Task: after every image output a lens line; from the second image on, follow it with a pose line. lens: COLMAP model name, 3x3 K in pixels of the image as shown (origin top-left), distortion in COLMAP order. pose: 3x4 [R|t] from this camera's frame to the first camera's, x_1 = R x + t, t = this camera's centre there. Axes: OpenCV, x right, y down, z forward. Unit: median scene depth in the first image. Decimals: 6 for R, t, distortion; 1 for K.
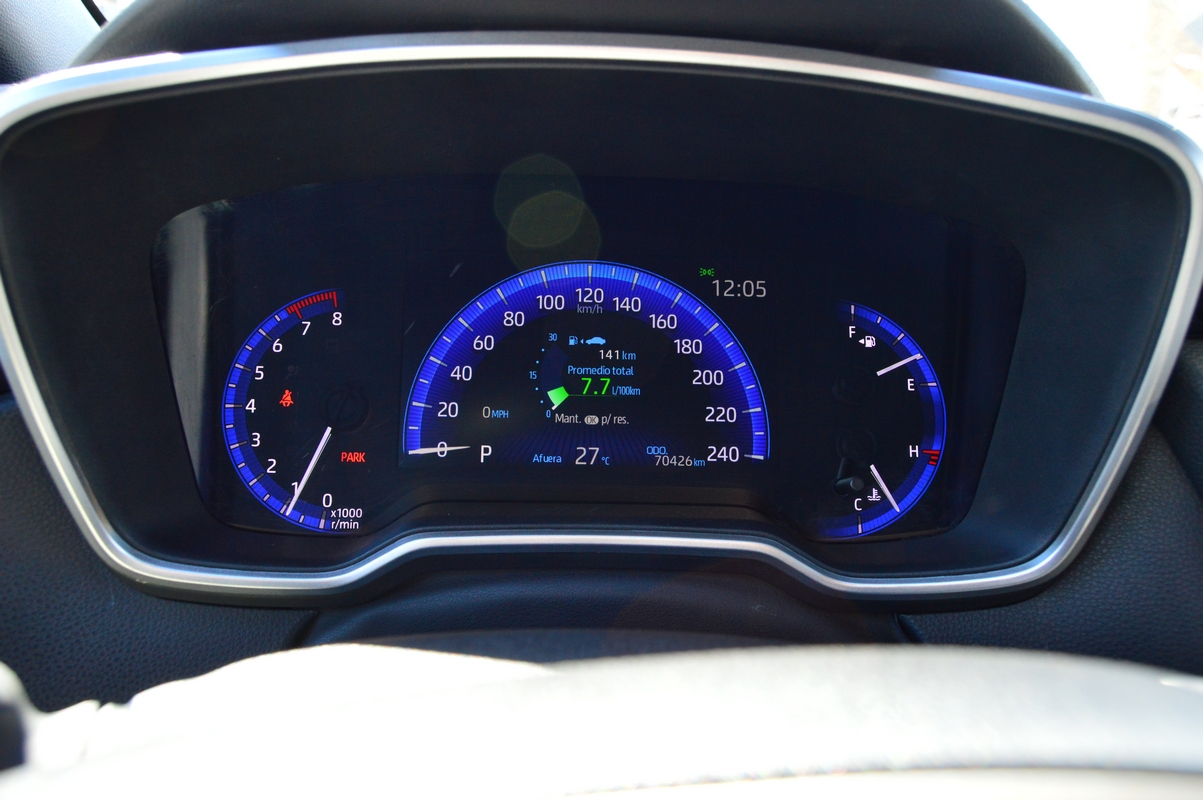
lens RADIAL K [[948.5, 0, 600.3], [0, 948.5, 397.6], [0, 0, 1]] dist [-0.017564, 0.012795]
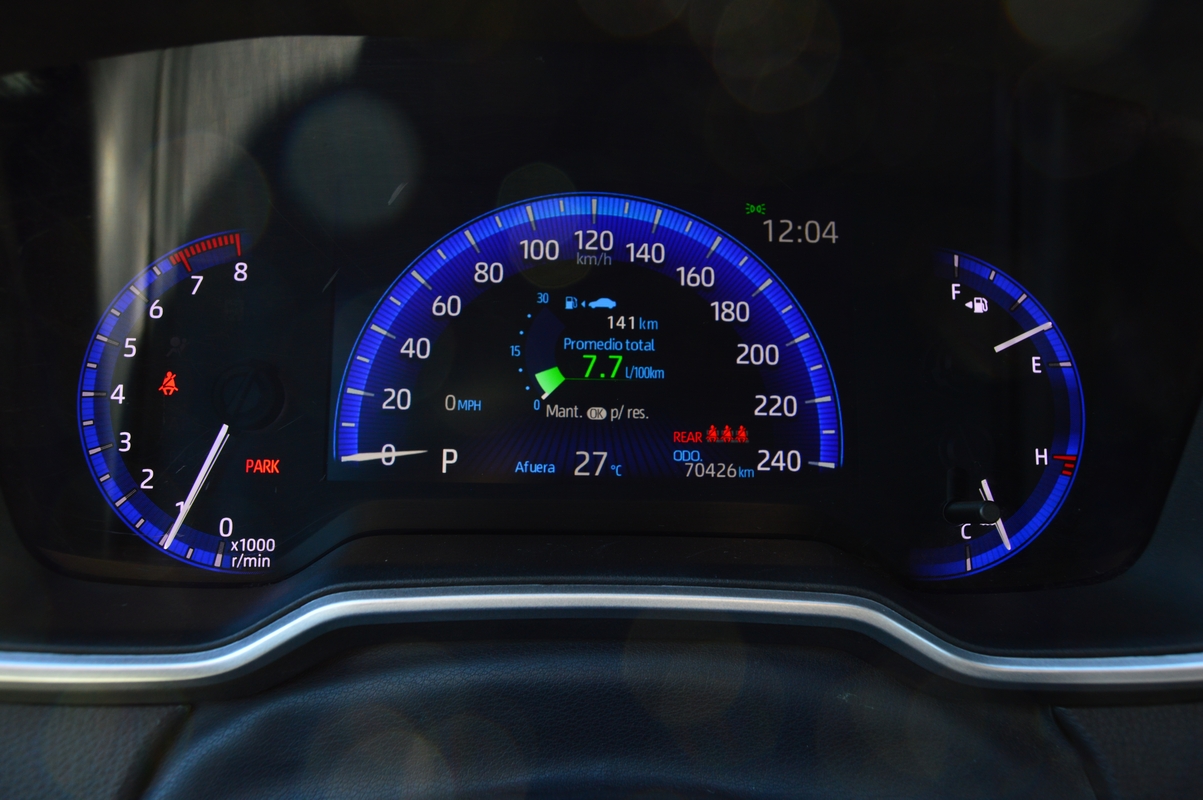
lens RADIAL K [[948.5, 0, 600.0], [0, 948.5, 406.5], [0, 0, 1]] dist [-0.017564, 0.012795]
pose [[0.999976, 0.000524, 0.006852, -0.011610], [-0.000776, 0.999323, 0.036792, -0.008094], [-0.006828, -0.036797, 0.999299, 0.279781]]
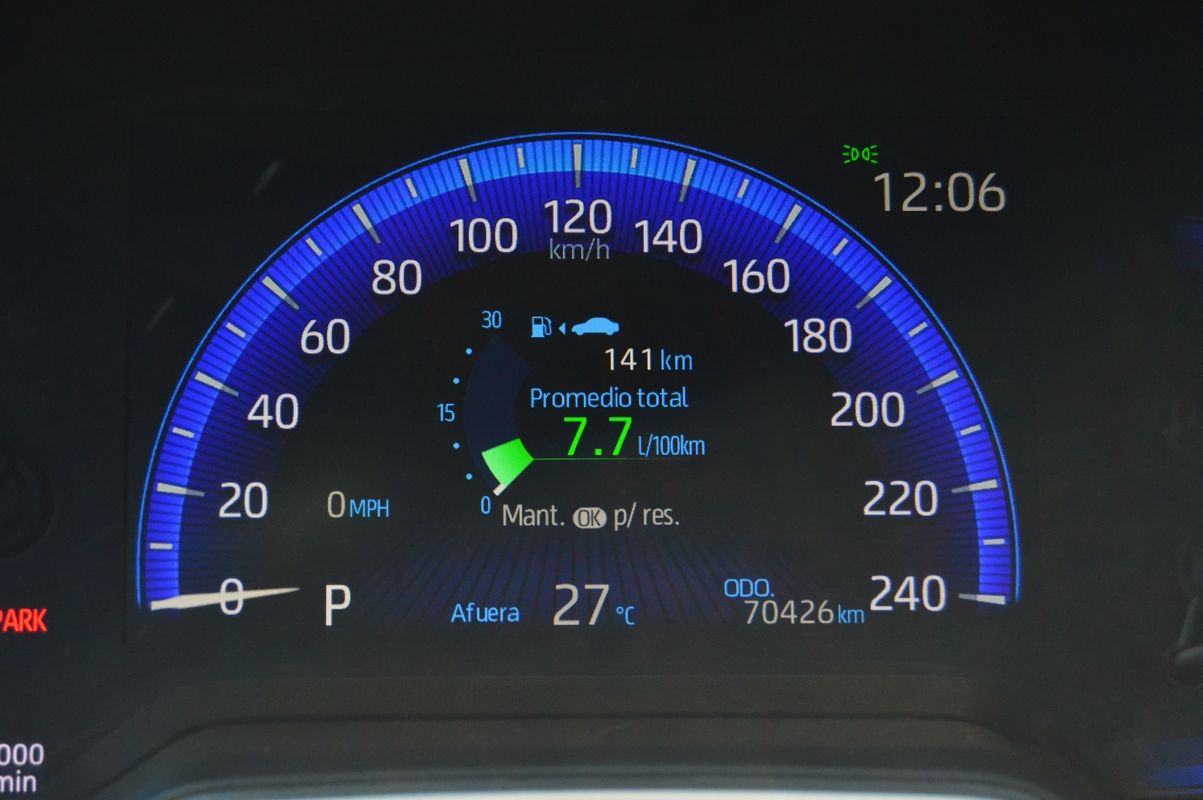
lens RADIAL K [[2784.9, 0, 604.0], [0, 2784.9, 401.6], [0, 0, 1]] dist [0.028110, 0.000000]
pose [[0.999737, -0.020198, 0.010853, -0.015094], [0.020297, 0.999752, -0.009169, -0.015951], [-0.010665, 0.009386, 0.999899, -0.219230]]
